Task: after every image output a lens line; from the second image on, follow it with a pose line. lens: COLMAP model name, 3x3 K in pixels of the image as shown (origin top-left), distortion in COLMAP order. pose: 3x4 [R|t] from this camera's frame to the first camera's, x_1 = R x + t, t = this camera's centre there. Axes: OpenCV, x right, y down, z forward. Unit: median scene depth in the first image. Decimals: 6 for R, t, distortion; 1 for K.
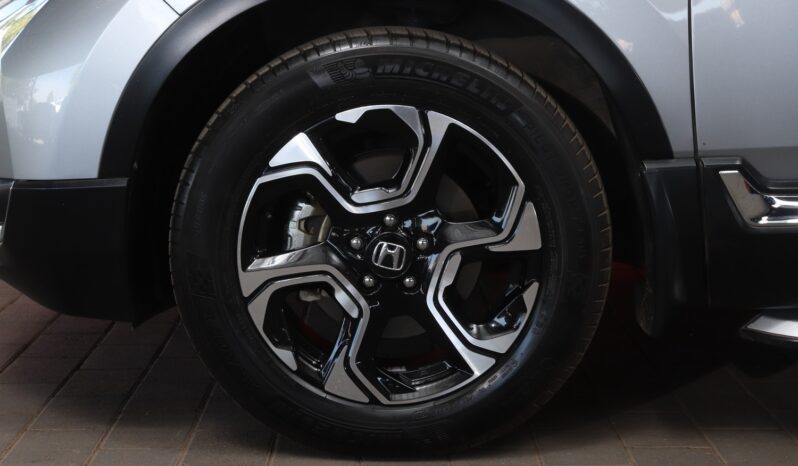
lens RADIAL K [[1299.8, 0, 400.4], [0, 1299.8, 233.2], [0, 0, 1]] dist [-0.009440, 0.000000]
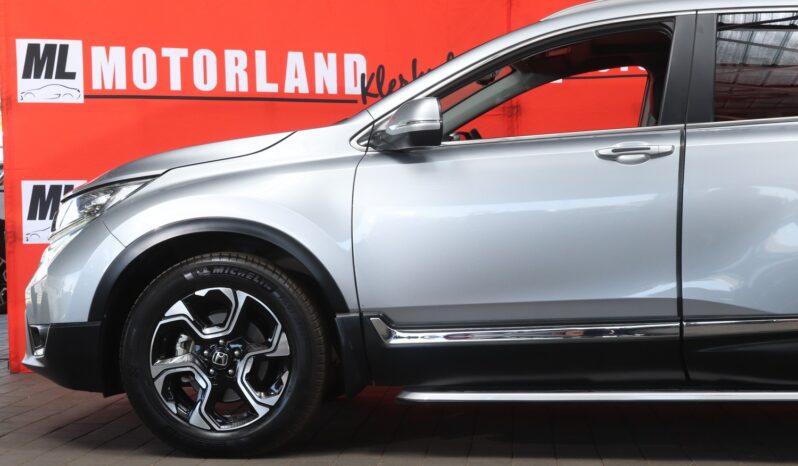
lens RADIAL K [[1512.3, 0, 375.8], [0, 1512.3, 244.6], [0, 0, 1]] dist [-0.014961, 0.000000]
pose [[0.995448, -0.003857, -0.095227, 0.483293], [-0.011936, 0.986268, -0.164718, 0.238883], [0.094555, 0.165105, 0.981733, -1.442002]]
